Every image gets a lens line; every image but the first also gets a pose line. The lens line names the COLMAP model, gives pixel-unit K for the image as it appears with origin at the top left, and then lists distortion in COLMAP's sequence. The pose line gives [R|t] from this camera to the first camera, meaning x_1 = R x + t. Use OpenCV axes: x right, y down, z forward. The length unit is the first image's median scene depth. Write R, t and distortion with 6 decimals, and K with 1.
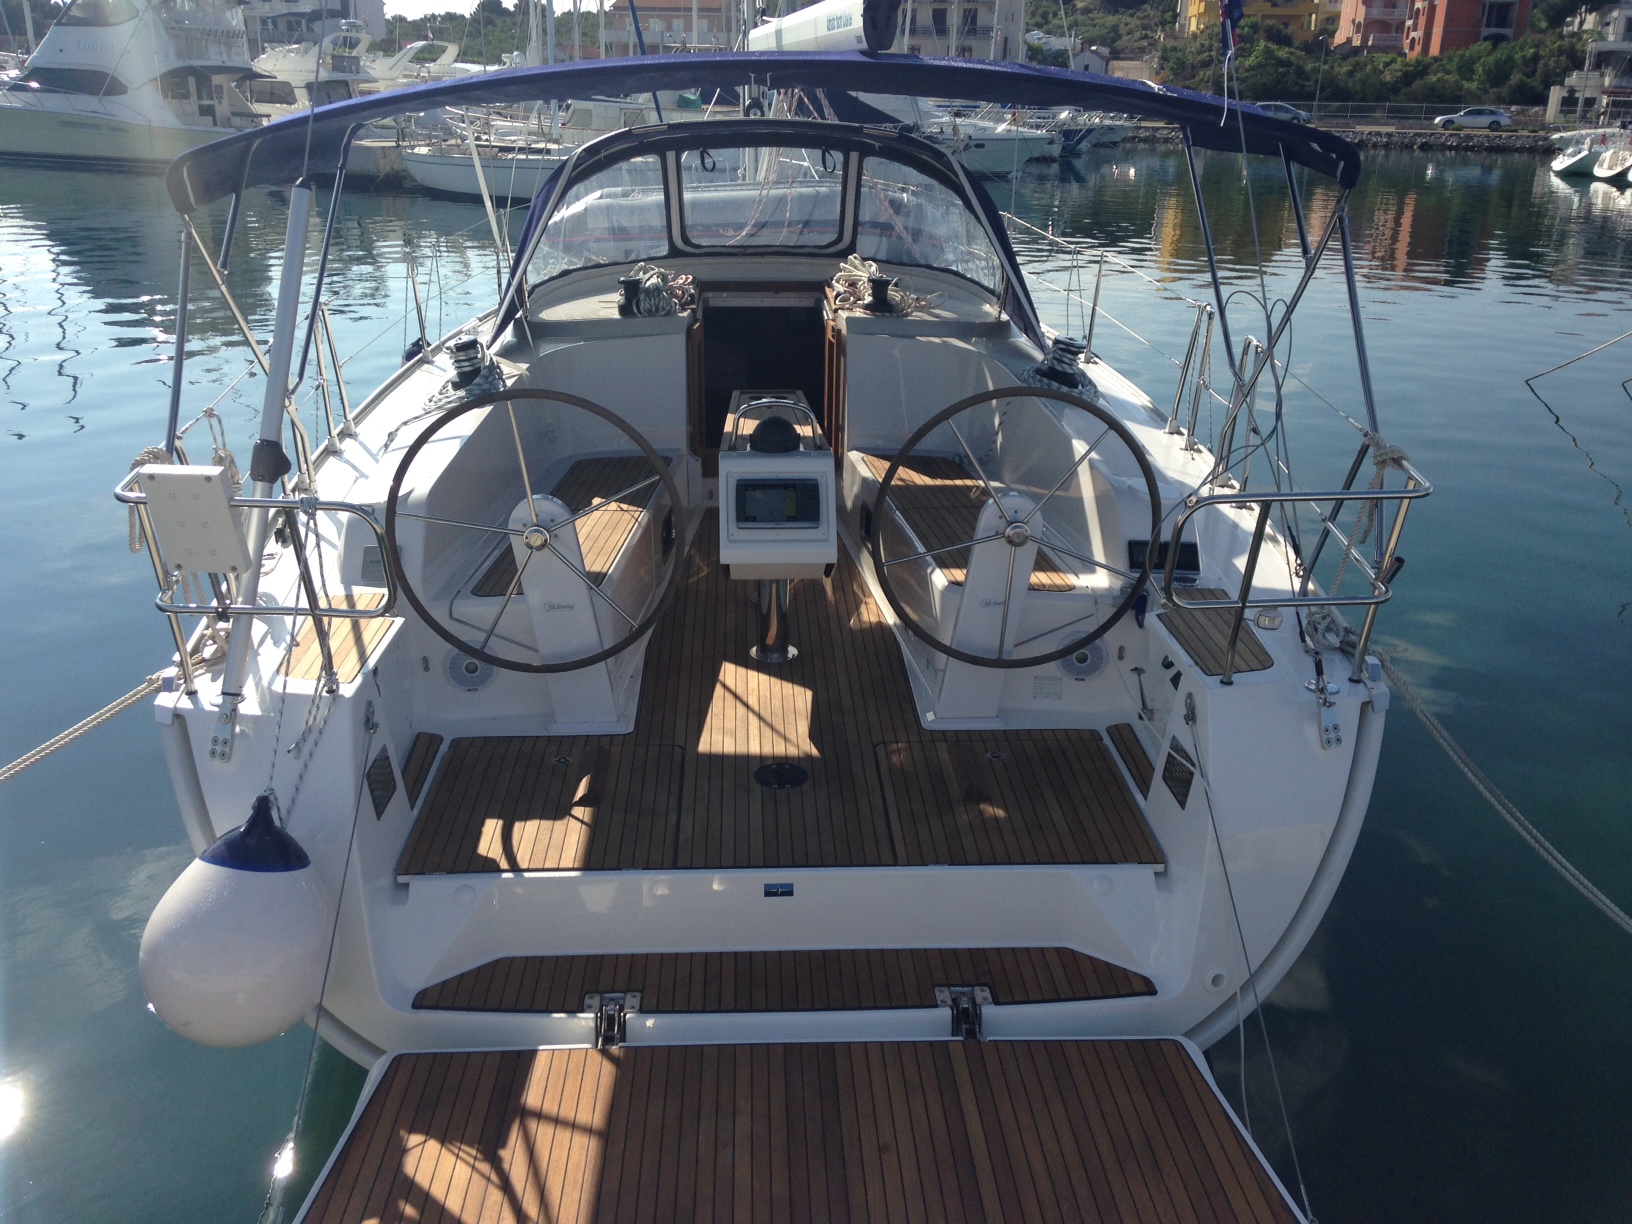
lens RADIAL K [[1508.4, 0, 807.6], [0, 1508.4, 616.1], [0, 0, 1]] dist [0.222028, -0.360087]
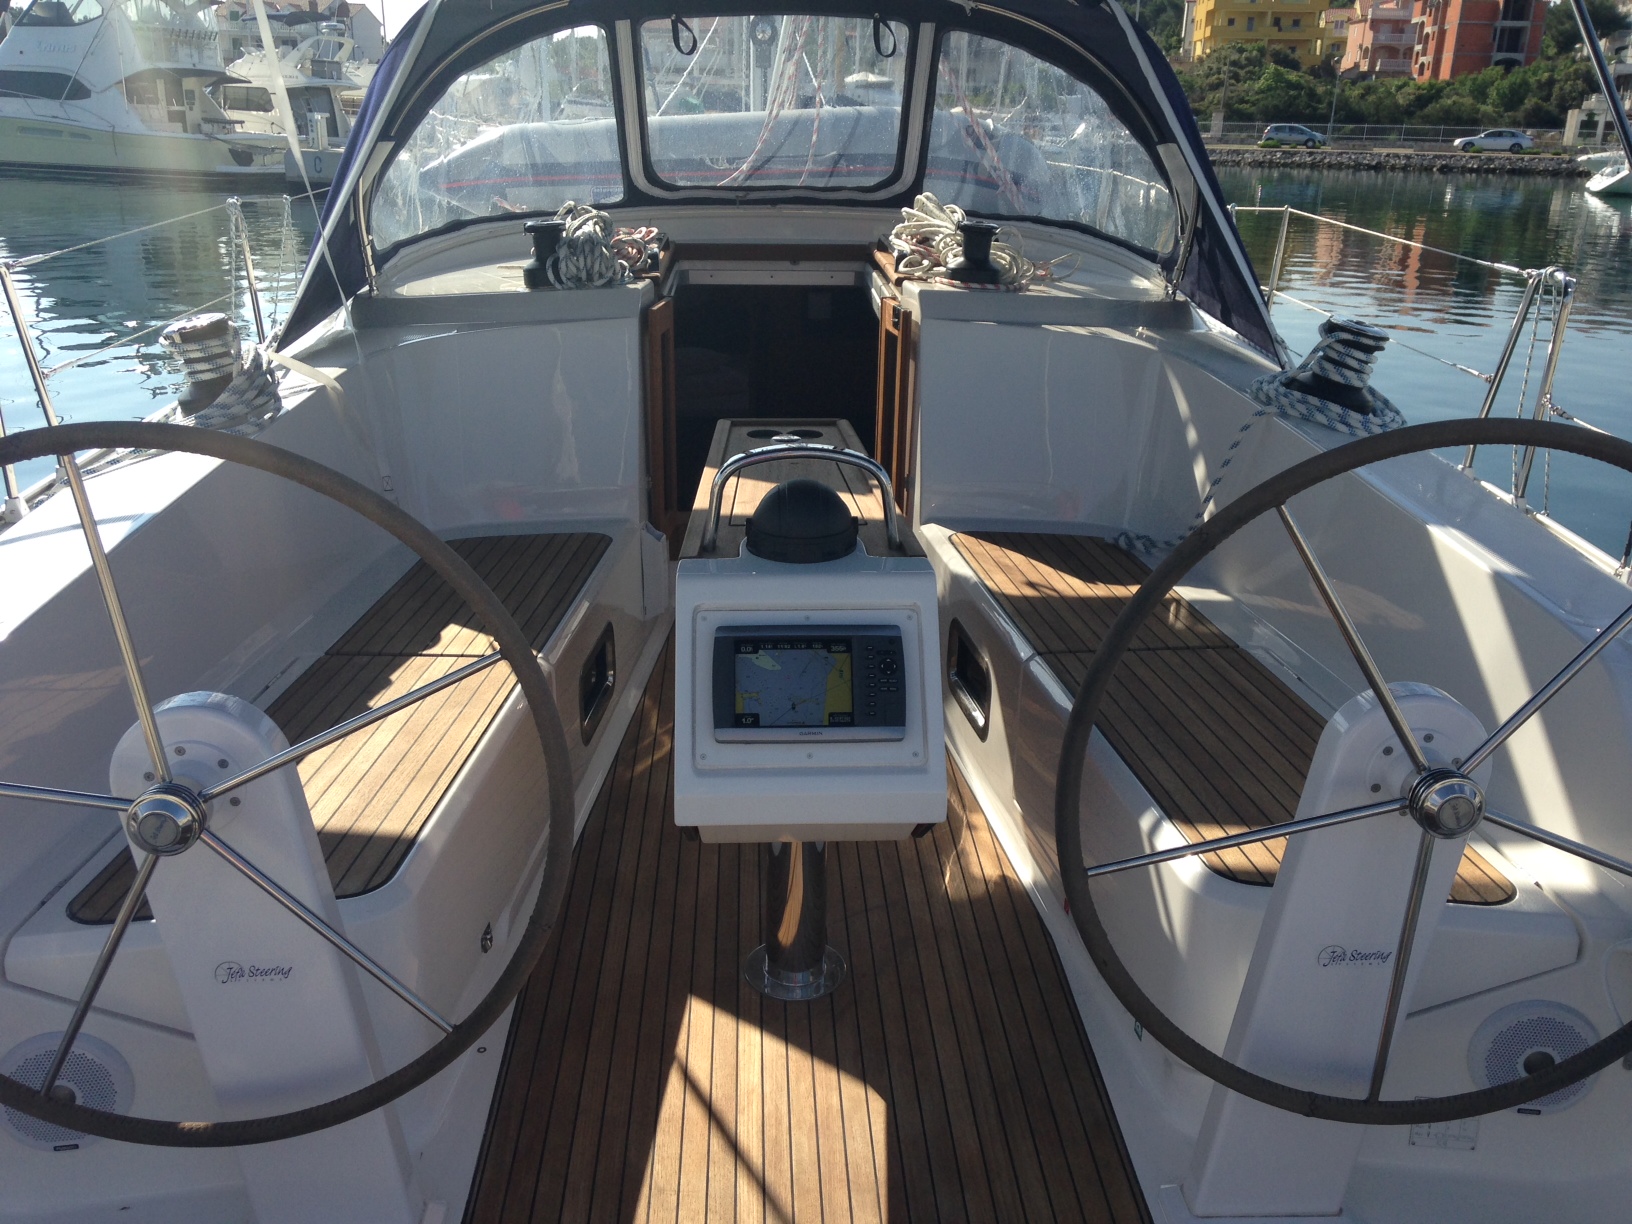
lens RADIAL K [[1496.6, 0, 807.3], [0, 1496.6, 622.7], [0, 0, 1]] dist [0.196523, -0.365906]
pose [[0.999981, 0.005074, -0.003629, -0.016098], [-0.005101, 0.999959, -0.007521, -0.075526], [0.003590, 0.007539, 0.999965, 0.485811]]
